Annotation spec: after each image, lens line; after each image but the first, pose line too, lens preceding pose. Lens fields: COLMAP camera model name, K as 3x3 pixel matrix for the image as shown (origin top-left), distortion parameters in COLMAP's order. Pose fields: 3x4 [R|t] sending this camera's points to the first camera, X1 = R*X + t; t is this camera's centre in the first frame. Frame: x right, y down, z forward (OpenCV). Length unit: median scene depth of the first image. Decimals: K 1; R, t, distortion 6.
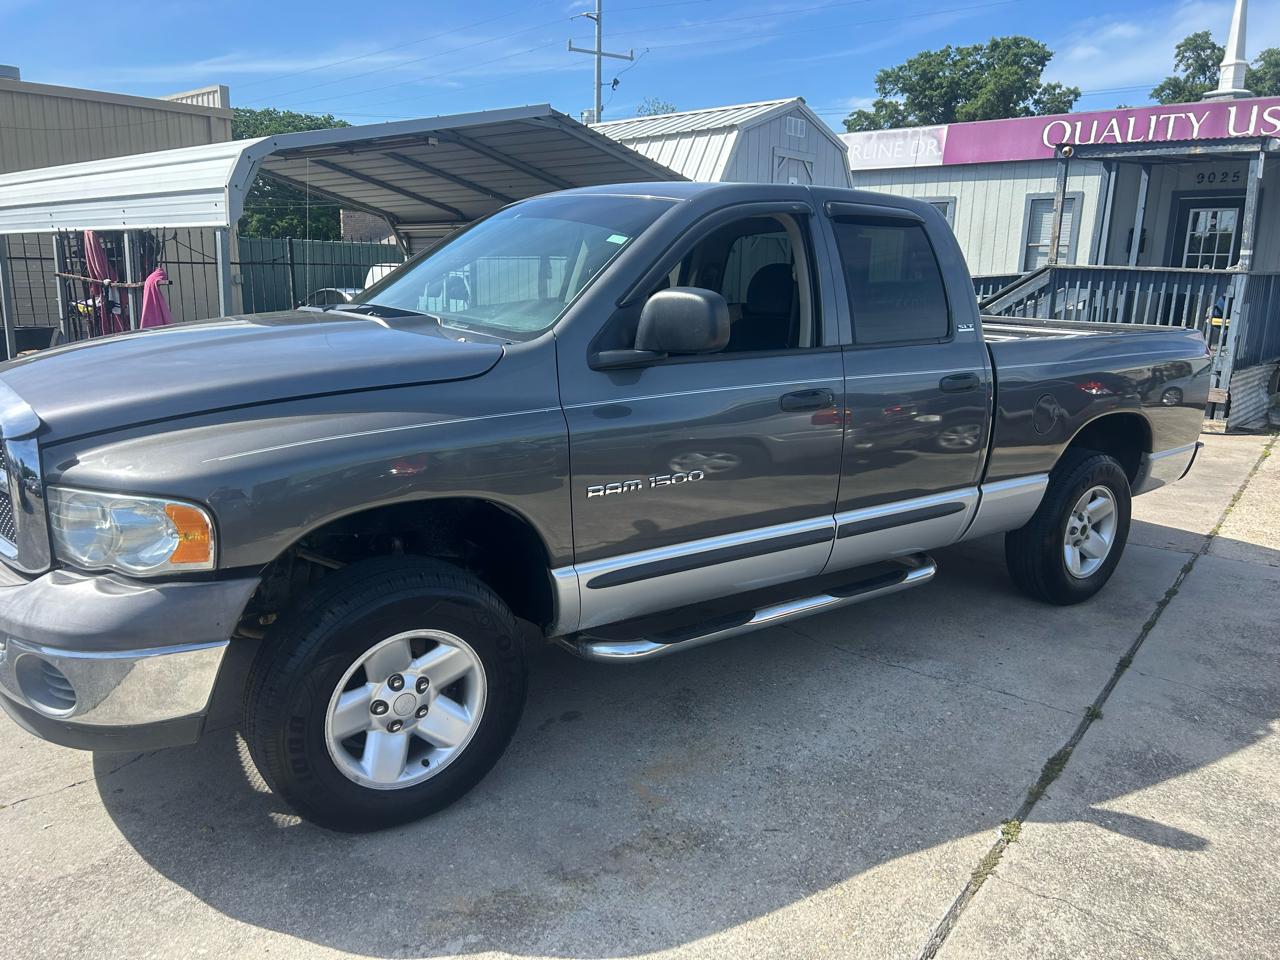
lens RADIAL K [[946.8, 0, 640.0], [0, 946.8, 480.0], [0, 0, 1]] dist [-0.004450, -0.000397]
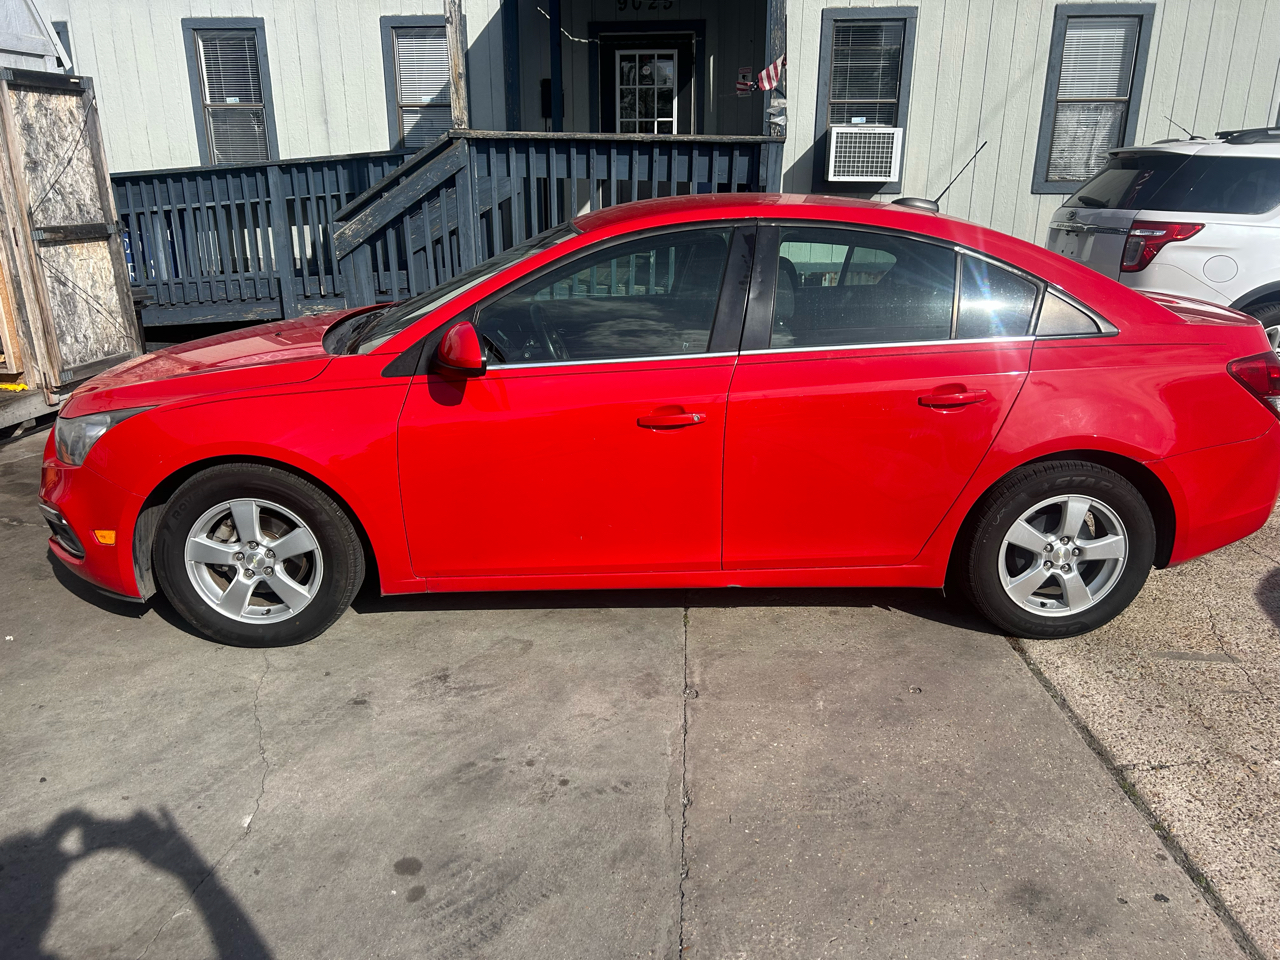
lens RADIAL K [[916.3, 0, 640.0], [0, 916.3, 480.0], [0, 0, 1]] dist [0.012589, -0.032014]
pose [[0.802948, -0.217149, 0.555086, 0.164848], [0.148430, 0.974784, 0.166626, -0.093804], [-0.577272, -0.051400, 0.814932, 0.443913]]
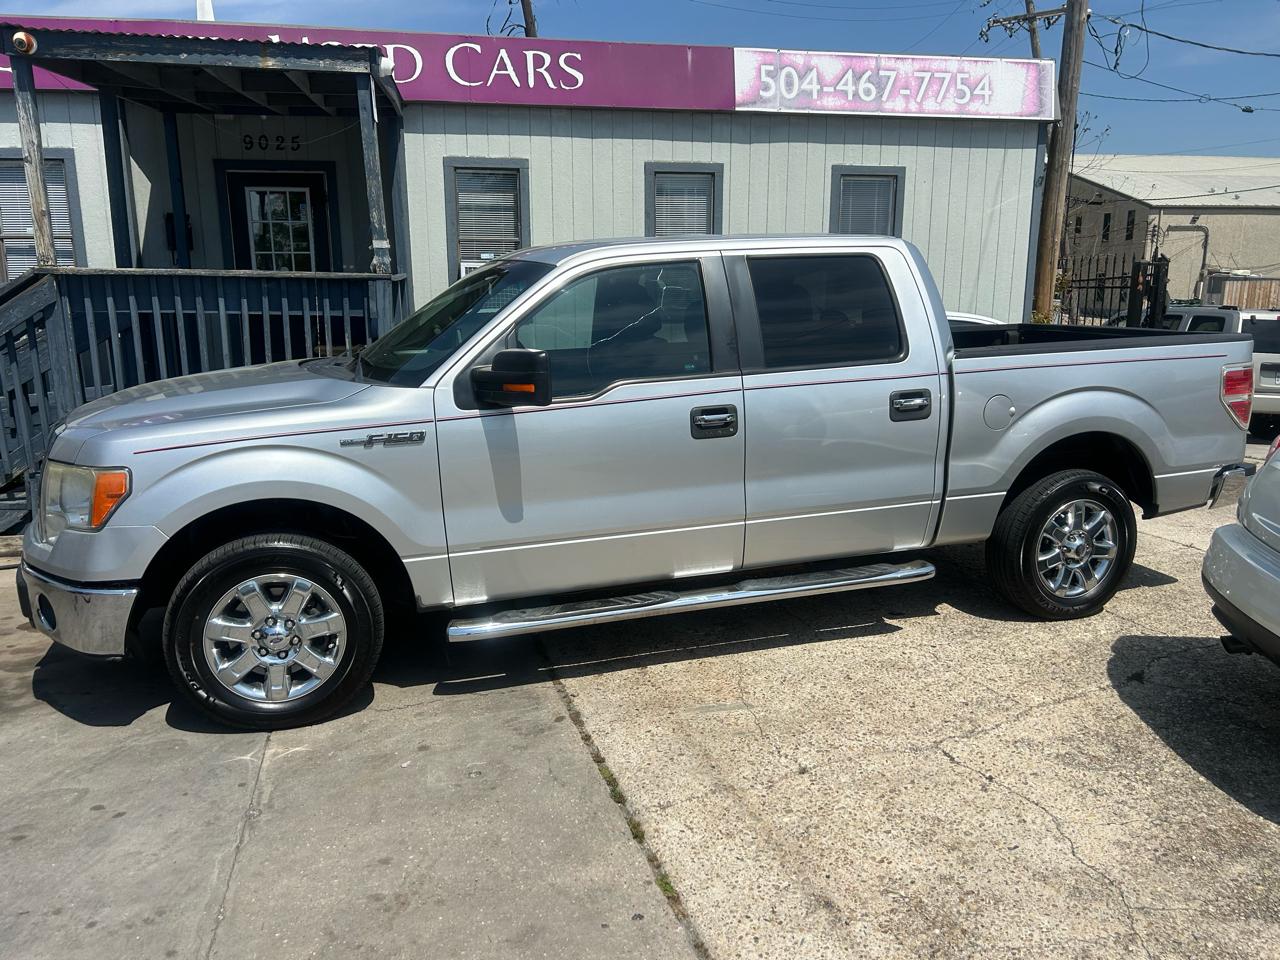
lens RADIAL K [[916.3, 0, 640.0], [0, 916.3, 480.0], [0, 0, 1]] dist [0.012589, -0.032014]
pose [[0.578845, -0.192545, 0.792379, 0.179521], [0.190984, 0.976707, 0.097819, -0.088434], [-0.792757, 0.094710, 0.602135, 0.393358]]
